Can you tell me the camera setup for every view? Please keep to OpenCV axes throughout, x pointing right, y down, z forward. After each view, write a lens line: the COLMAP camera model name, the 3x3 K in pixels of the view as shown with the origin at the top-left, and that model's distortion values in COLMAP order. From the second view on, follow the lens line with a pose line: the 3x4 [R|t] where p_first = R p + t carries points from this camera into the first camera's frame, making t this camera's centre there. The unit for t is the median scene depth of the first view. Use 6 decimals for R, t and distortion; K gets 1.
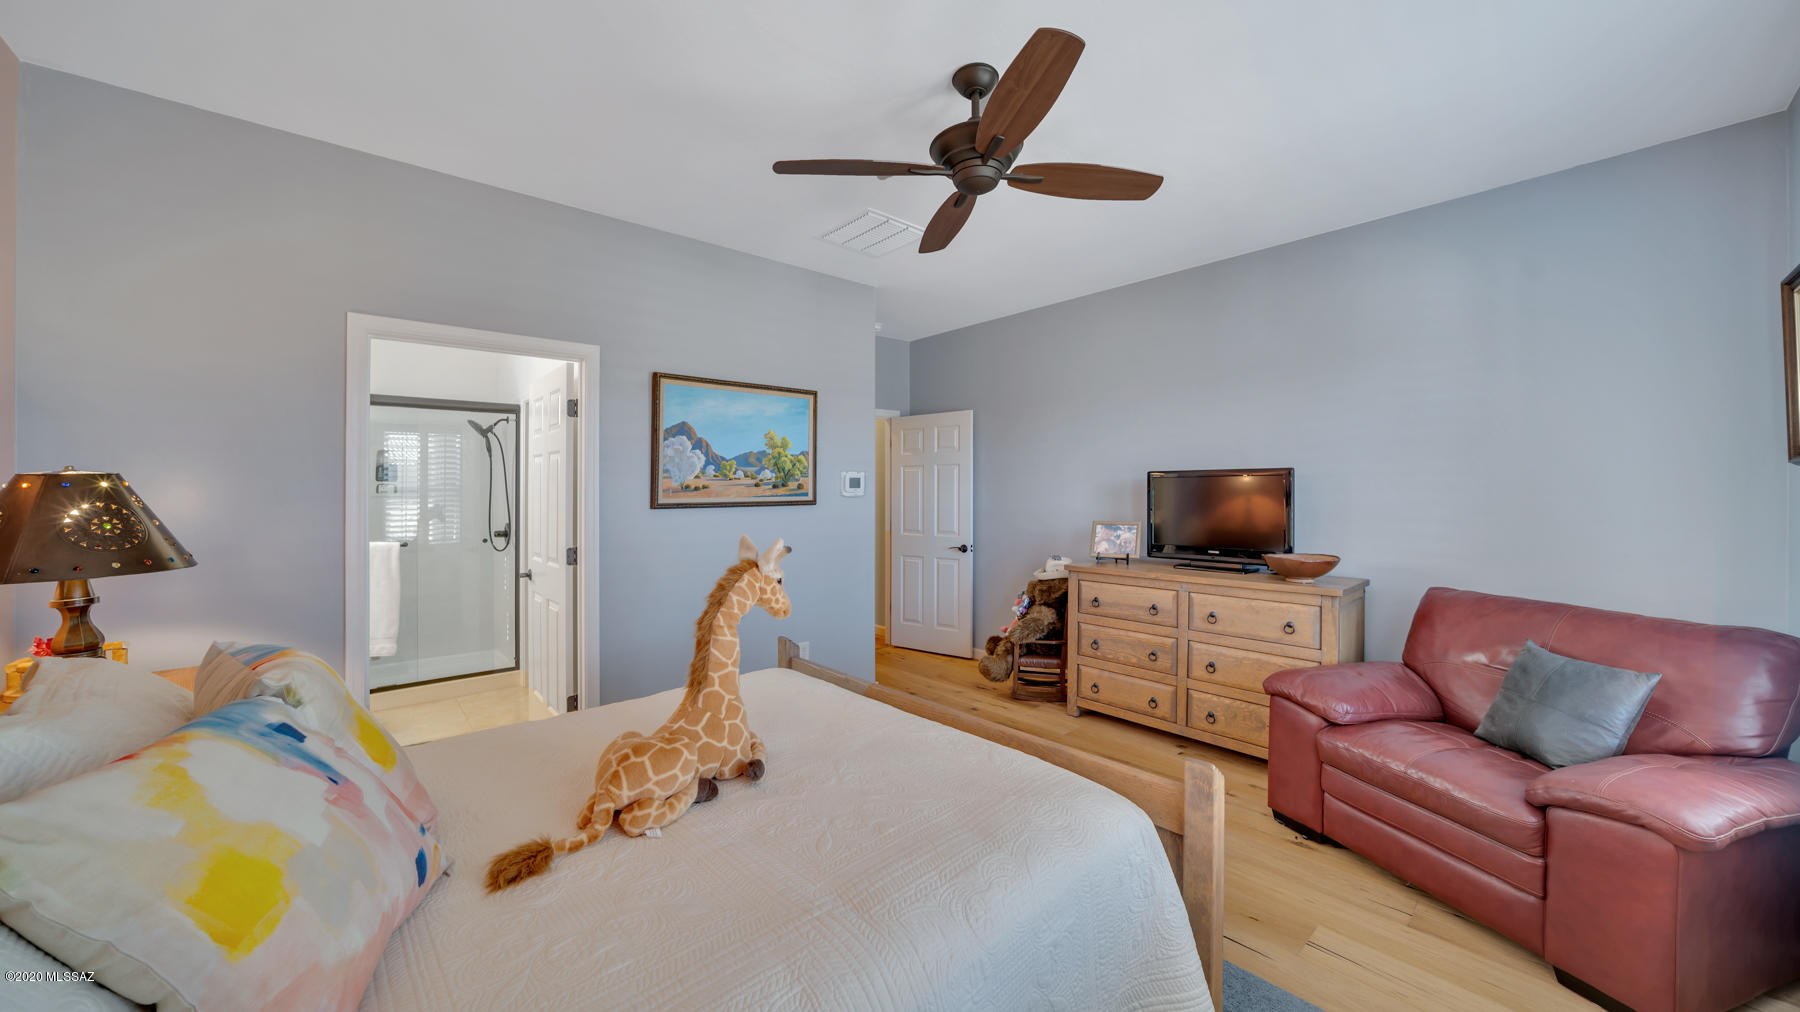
lens RADIAL K [[715.7, 0, 903.6], [0, 715.7, 502.1], [0, 0, 1]] dist [0.001255, 0.000126]
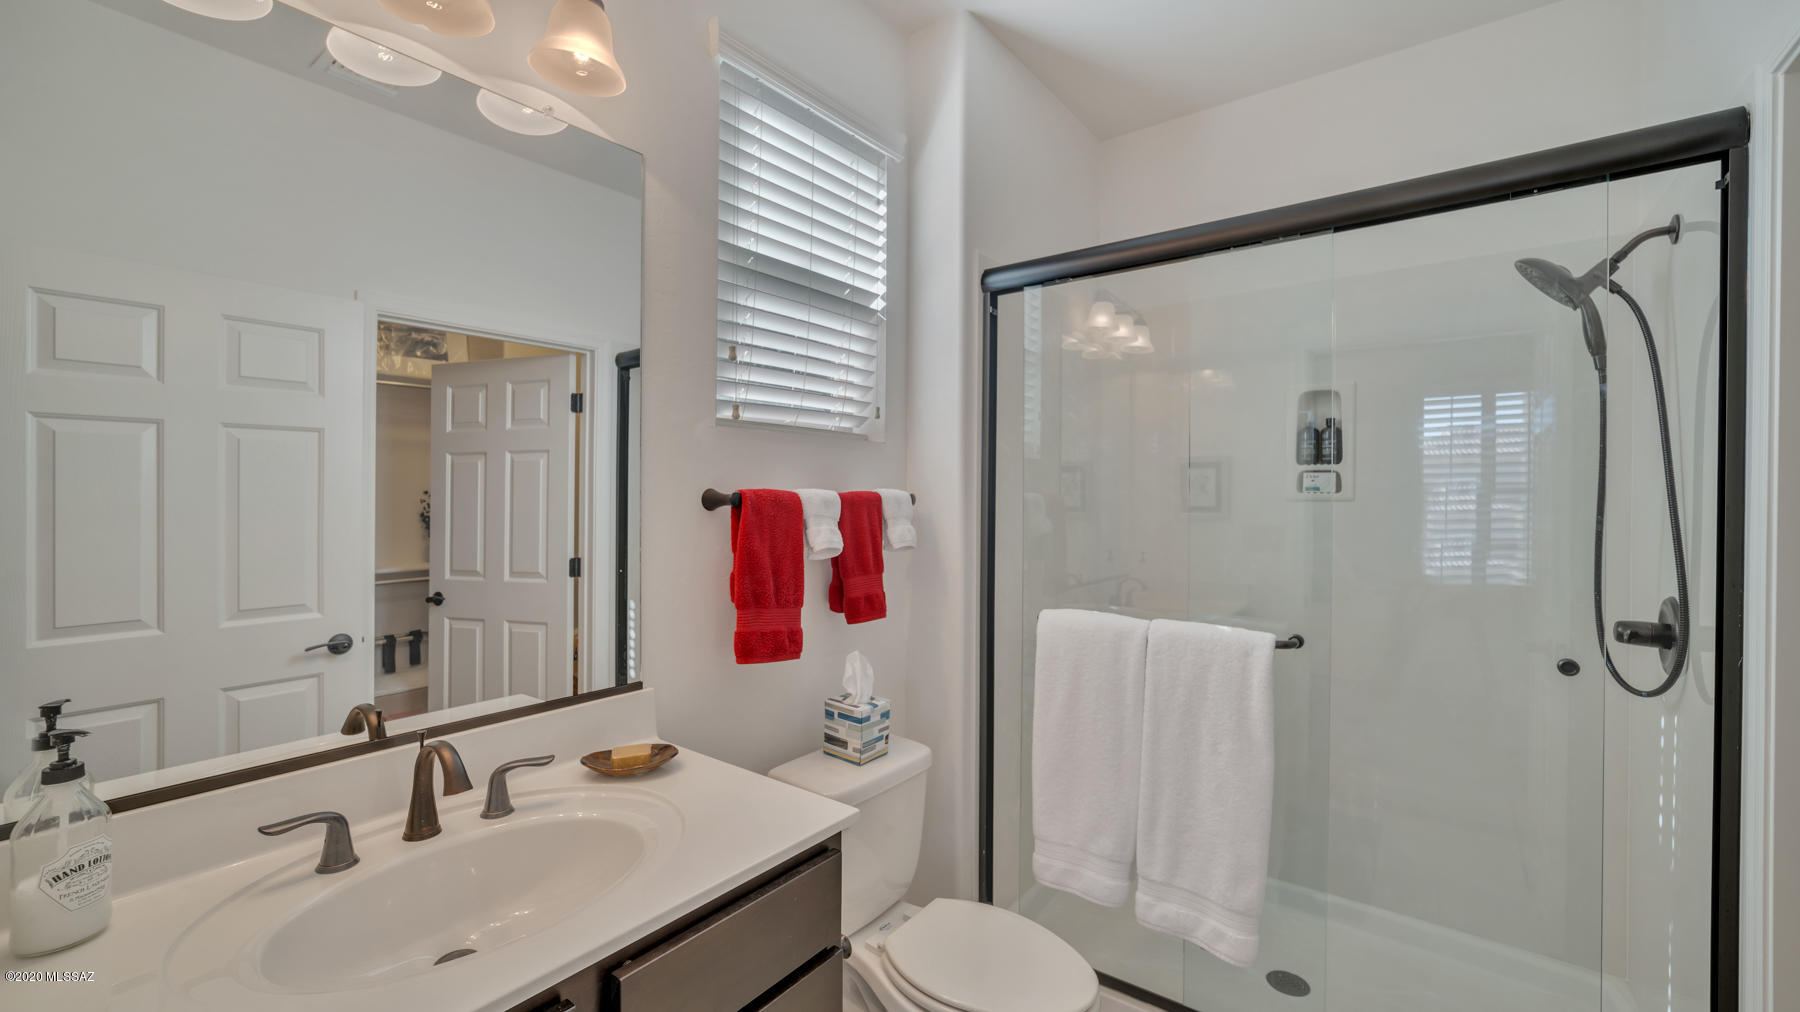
lens RADIAL K [[715.7, 0, 903.0], [0, 715.7, 500.4], [0, 0, 1]] dist [0.001255, 0.000126]
pose [[0.246950, 0.000212, -0.969028, -0.360889], [-0.004662, 0.999989, -0.000969, -0.006729], [0.969017, 0.004757, 0.246948, 0.646804]]
